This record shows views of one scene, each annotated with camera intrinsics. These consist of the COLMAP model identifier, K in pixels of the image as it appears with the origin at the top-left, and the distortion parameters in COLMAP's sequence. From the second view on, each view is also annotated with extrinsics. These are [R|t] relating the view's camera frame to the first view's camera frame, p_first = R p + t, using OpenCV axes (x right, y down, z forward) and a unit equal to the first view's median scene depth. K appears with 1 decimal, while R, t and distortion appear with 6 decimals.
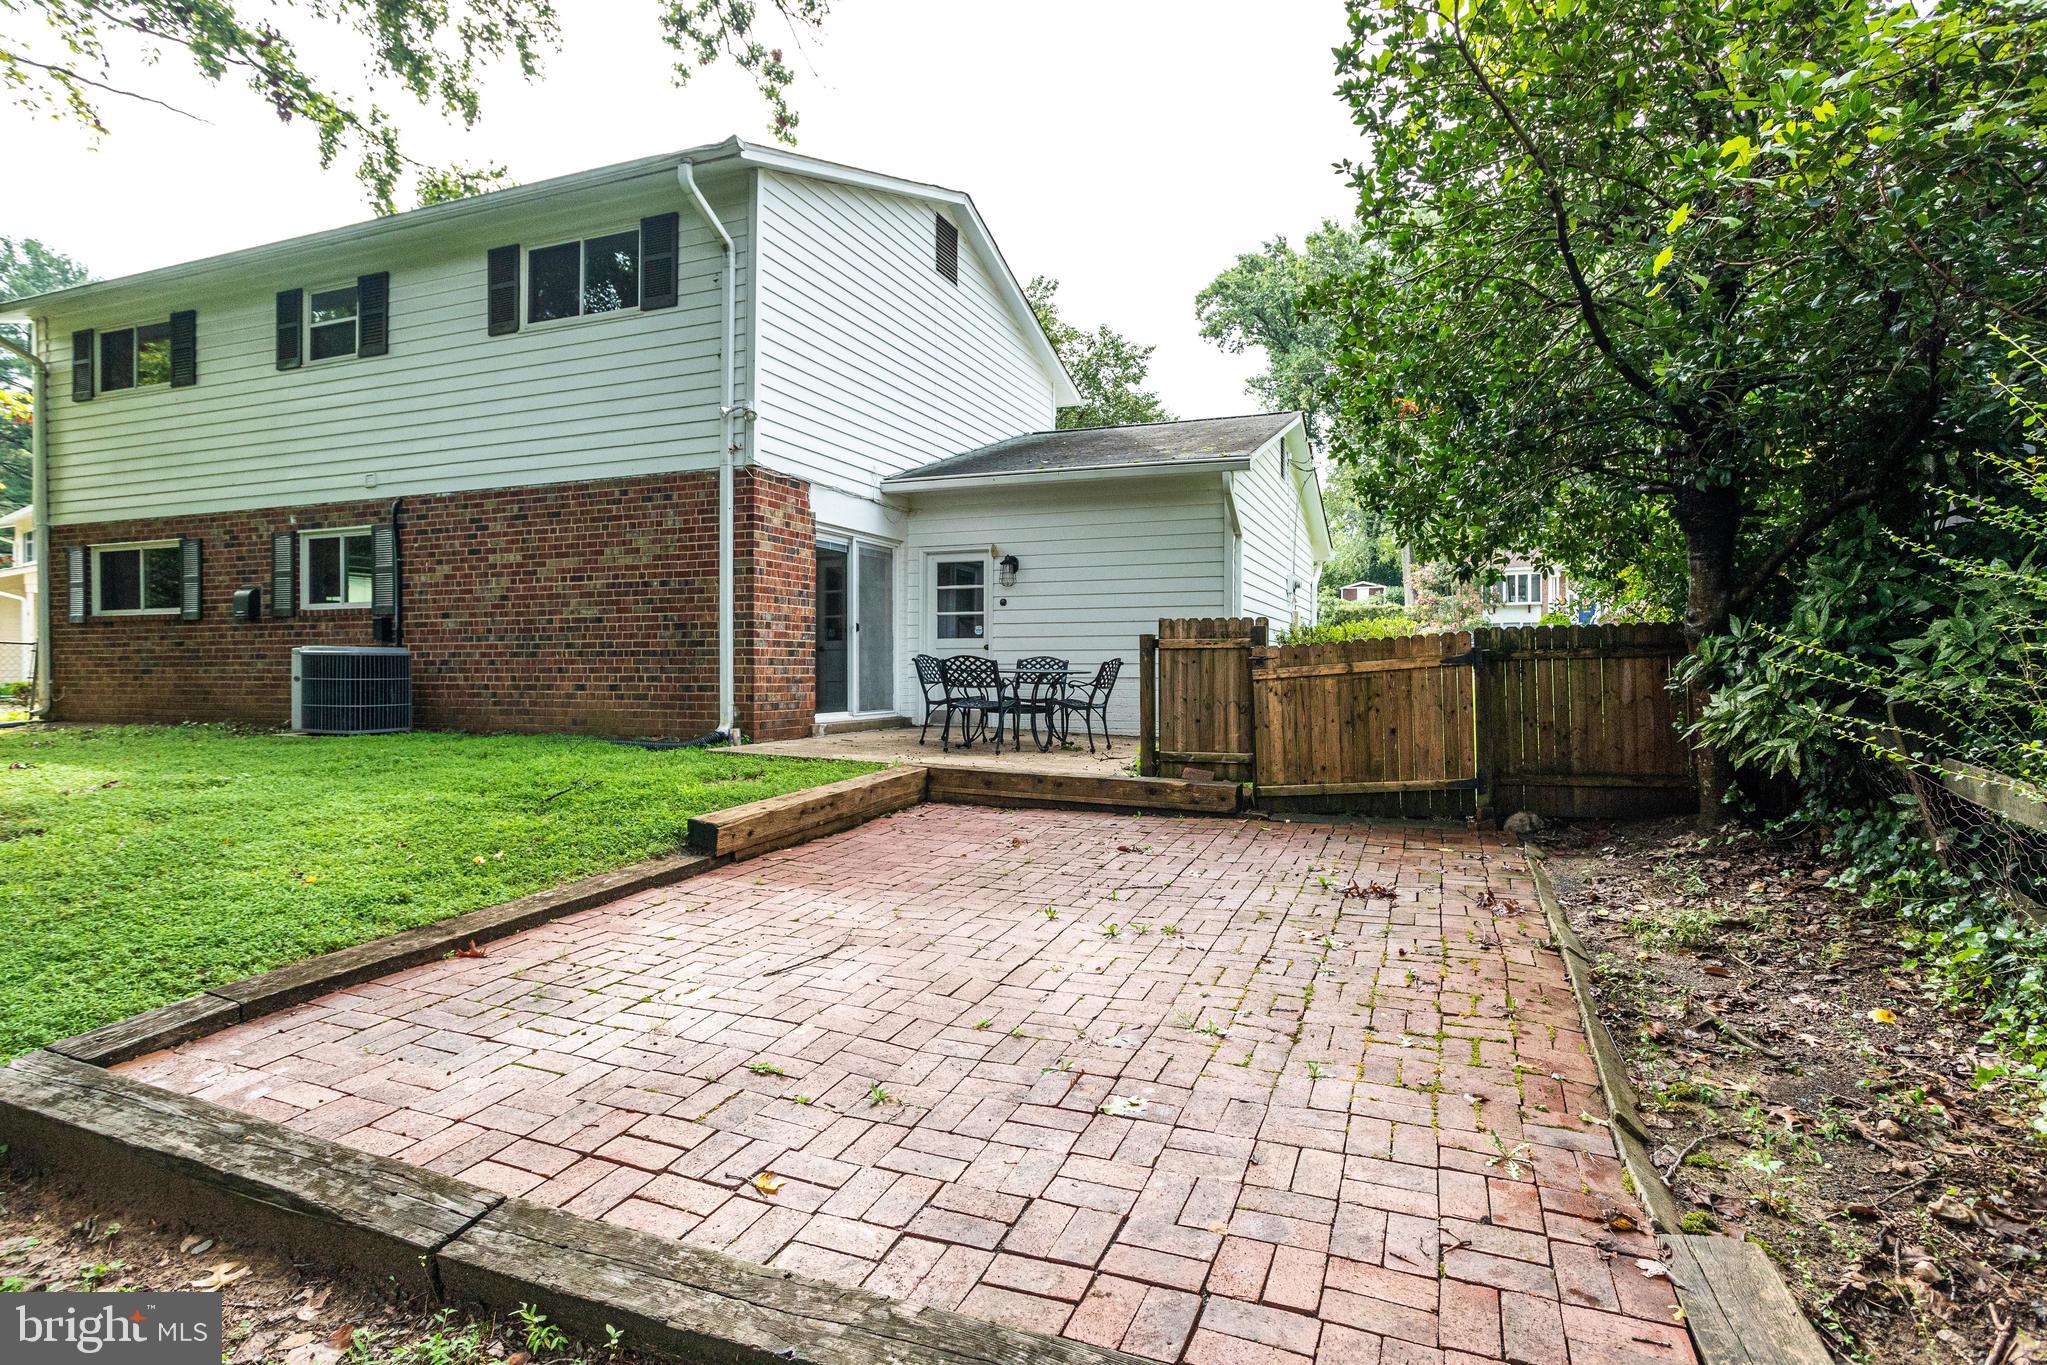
lens RADIAL K [[989.3, 0, 1021.6], [0, 989.3, 666.5], [0, 0, 1]] dist [-0.030689, 0.017648]
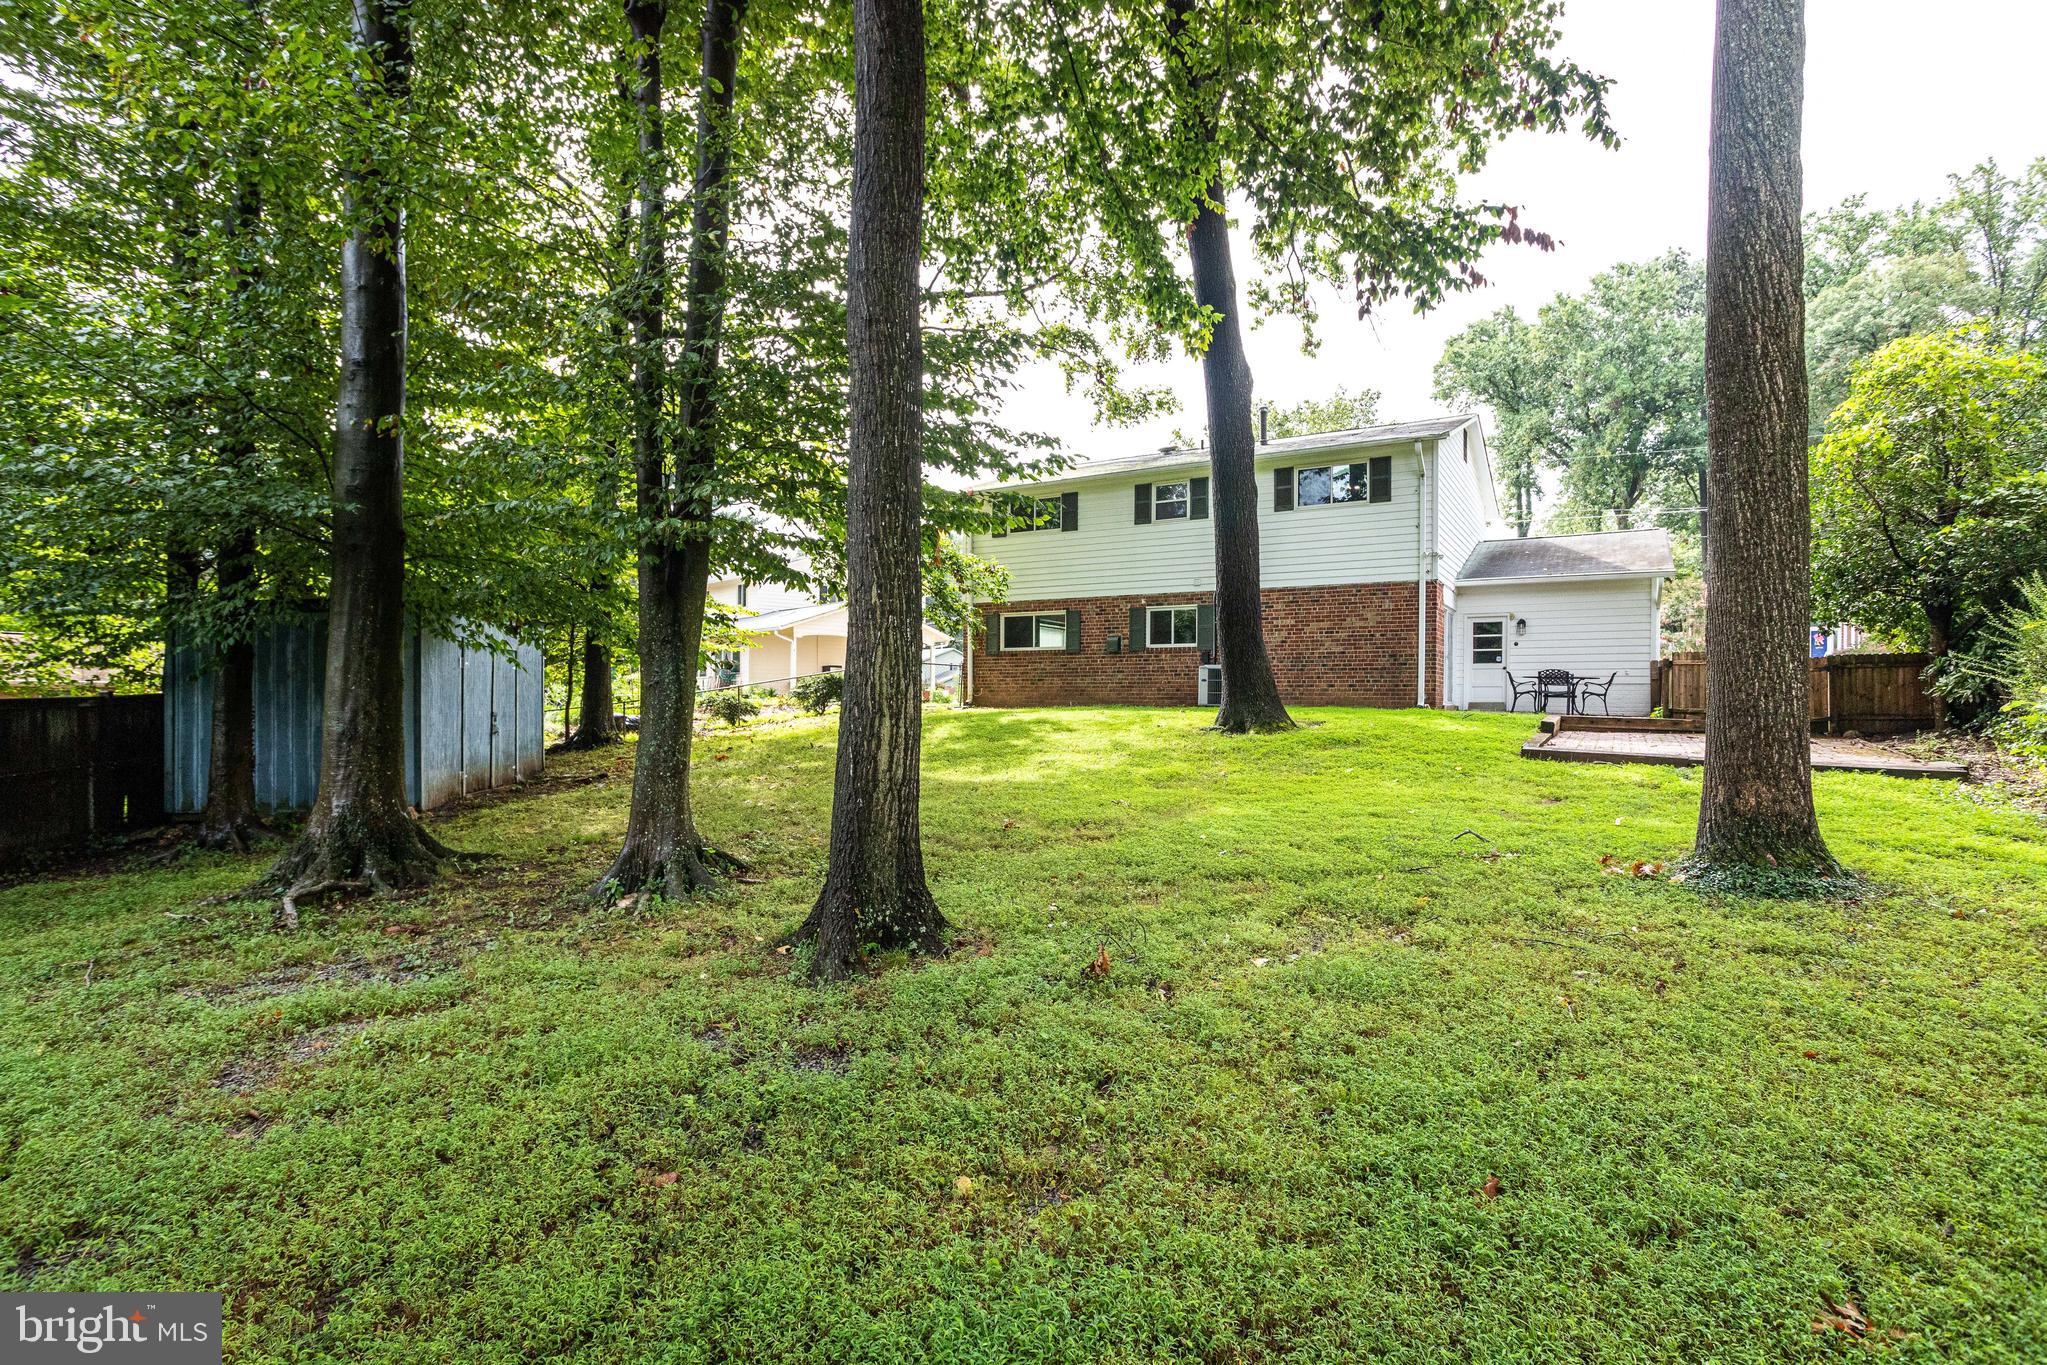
lens RADIAL K [[989.3, 0, 1033.4], [0, 989.3, 717.7], [0, 0, 1]] dist [-0.030689, 0.017648]
pose [[0.990600, 0.007697, -0.136574, -0.740163], [-0.005959, 0.999896, 0.013129, 0.061128], [0.136660, -0.012192, 0.990543, -1.061176]]
